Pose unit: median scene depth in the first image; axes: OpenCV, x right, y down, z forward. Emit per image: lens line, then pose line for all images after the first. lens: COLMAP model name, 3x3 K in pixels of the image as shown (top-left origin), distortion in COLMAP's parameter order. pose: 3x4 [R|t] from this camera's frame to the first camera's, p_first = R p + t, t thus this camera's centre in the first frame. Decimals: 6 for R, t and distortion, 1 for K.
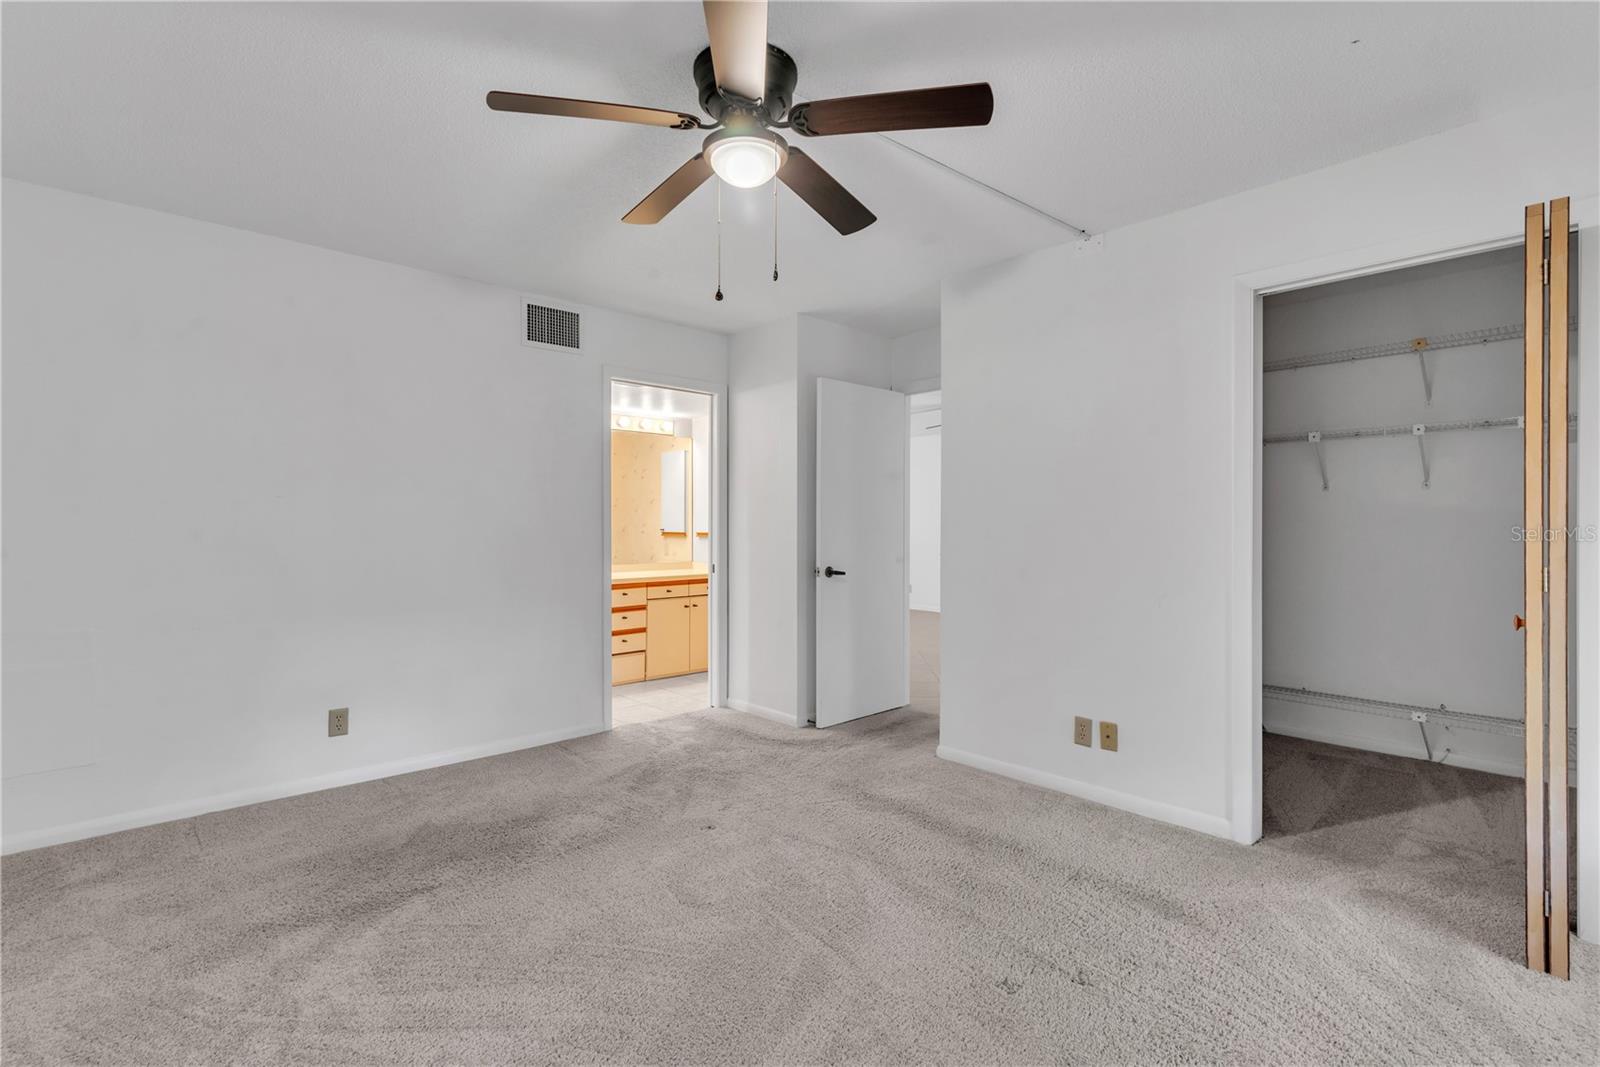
lens RADIAL K [[736.1, 0, 797.4], [0, 736.1, 526.2], [0, 0, 1]] dist [0.005160, -0.001638]
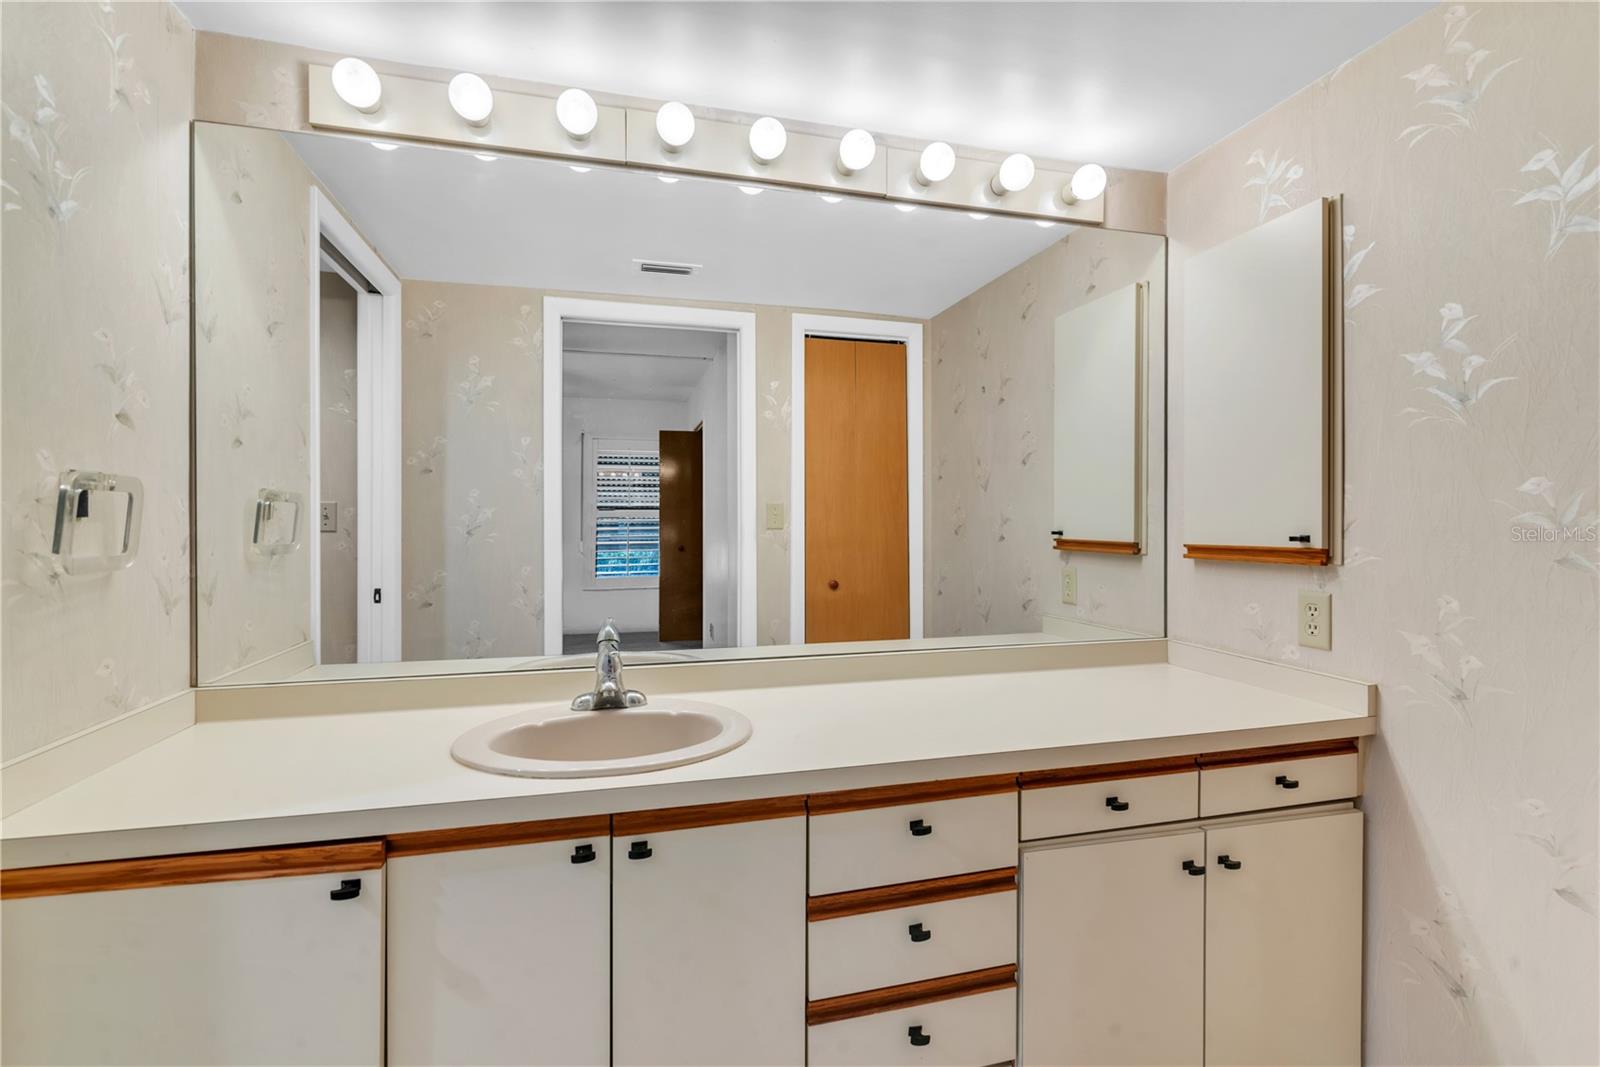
lens RADIAL K [[736.1, 0, 800.8], [0, 736.1, 526.2], [0, 0, 1]] dist [0.005160, -0.001638]
pose [[0.888705, 0.000115, -0.458480, -0.151980], [0.000976, 0.999997, 0.002142, 0.000423], [0.458479, -0.002351, 0.888702, 0.729141]]
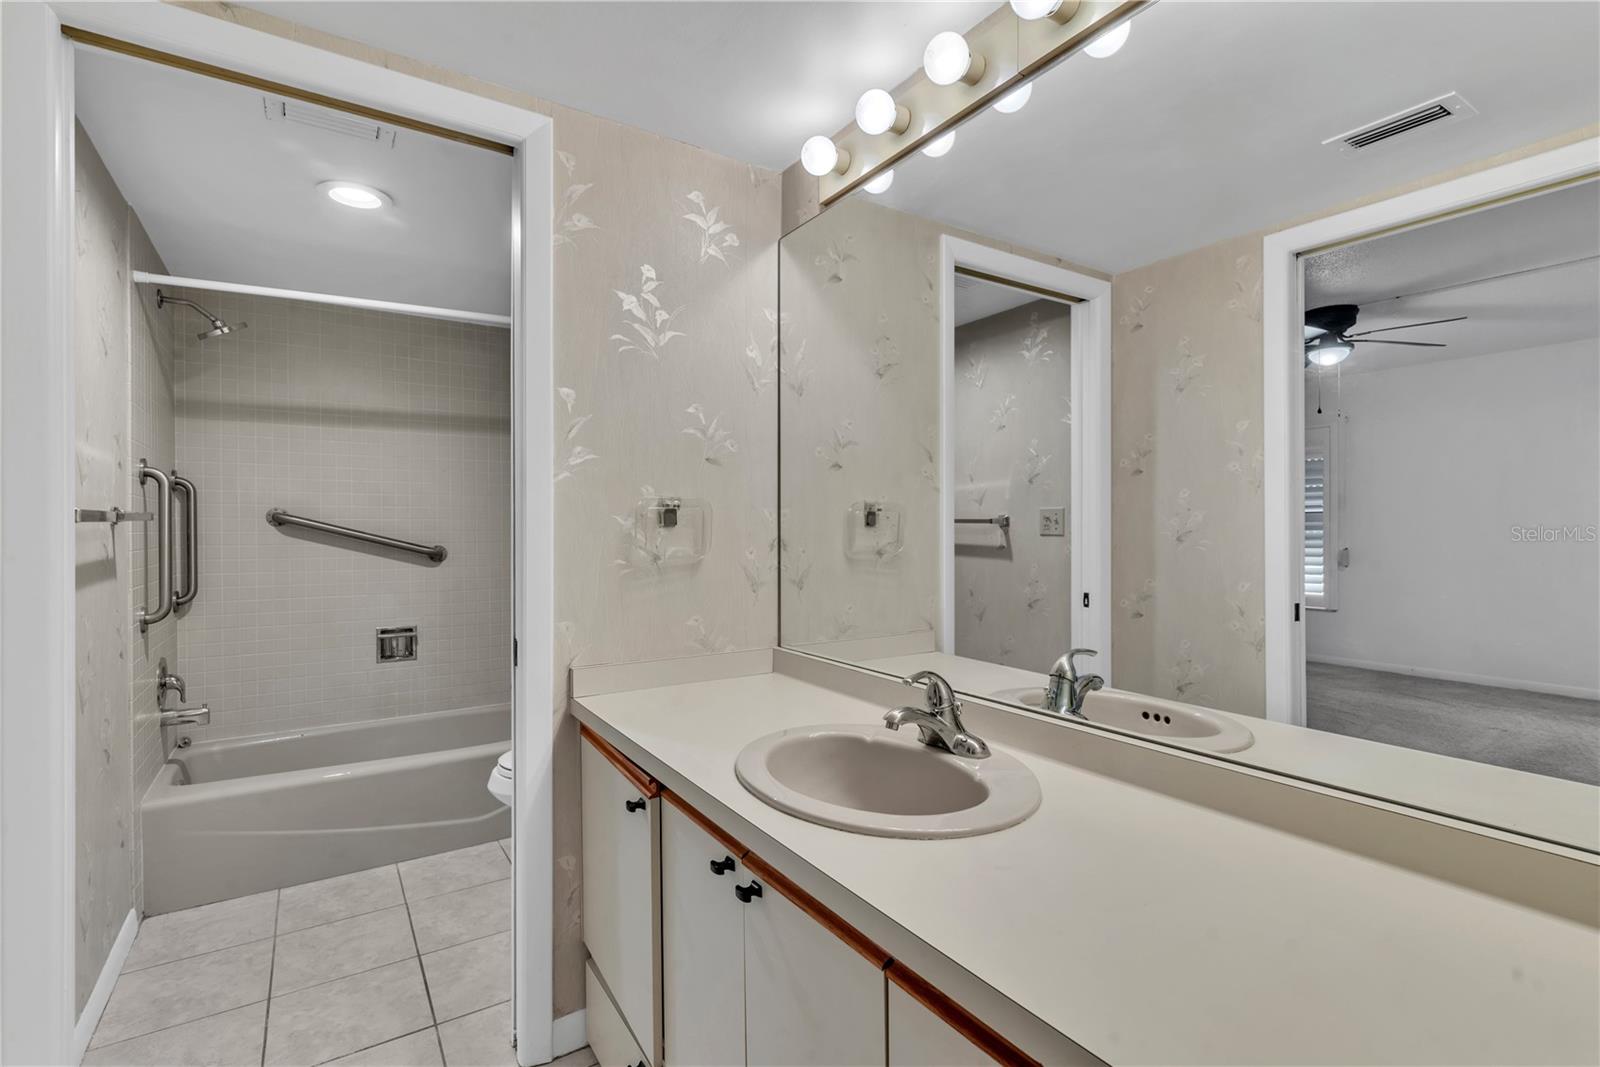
lens RADIAL K [[736.1, 0, 790.2], [0, 736.1, 529.6], [0, 0, 1]] dist [0.005160, -0.001638]
pose [[-0.169048, 0.001582, -0.985606, -0.110419], [-0.001108, 0.999998, 0.001795, -0.000303], [0.985607, 0.001396, -0.169046, 0.909615]]
